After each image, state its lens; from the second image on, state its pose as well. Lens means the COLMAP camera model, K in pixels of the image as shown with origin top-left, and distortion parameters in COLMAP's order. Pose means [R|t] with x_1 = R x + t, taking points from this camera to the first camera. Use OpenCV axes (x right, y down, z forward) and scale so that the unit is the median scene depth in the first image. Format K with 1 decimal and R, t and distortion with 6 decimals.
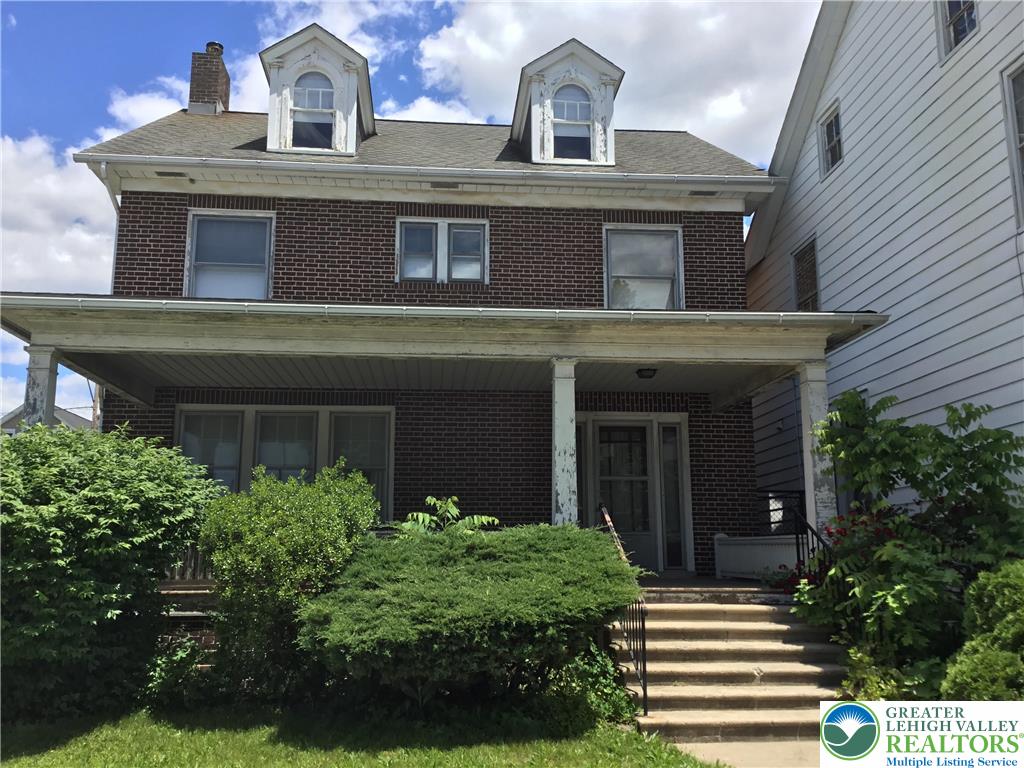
lens RADIAL K [[932.8, 0, 512.0], [0, 932.8, 384.0], [0, 0, 1]] dist [0.025652, -0.024396]
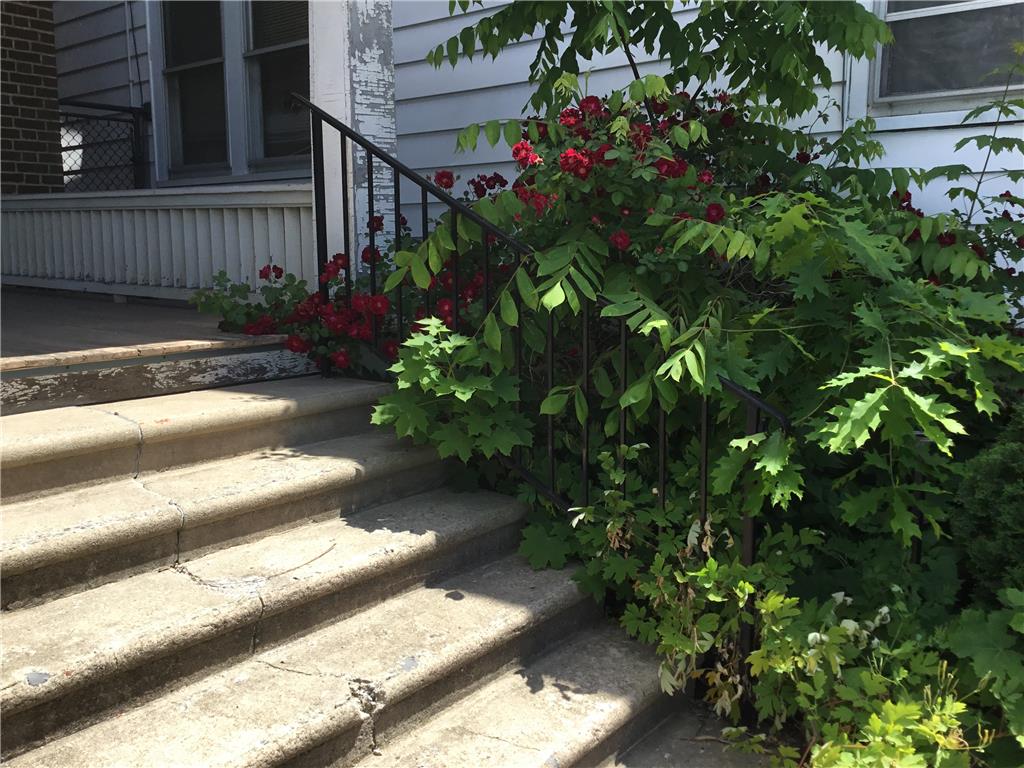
lens RADIAL K [[932.8, 0, 512.0], [0, 932.8, 384.0], [0, 0, 1]] dist [0.025652, -0.024396]
pose [[0.694087, -0.115943, 0.710493, 0.102520], [-0.129293, 0.950820, 0.281469, 0.127206], [-0.708185, -0.287226, 0.644961, 0.709324]]
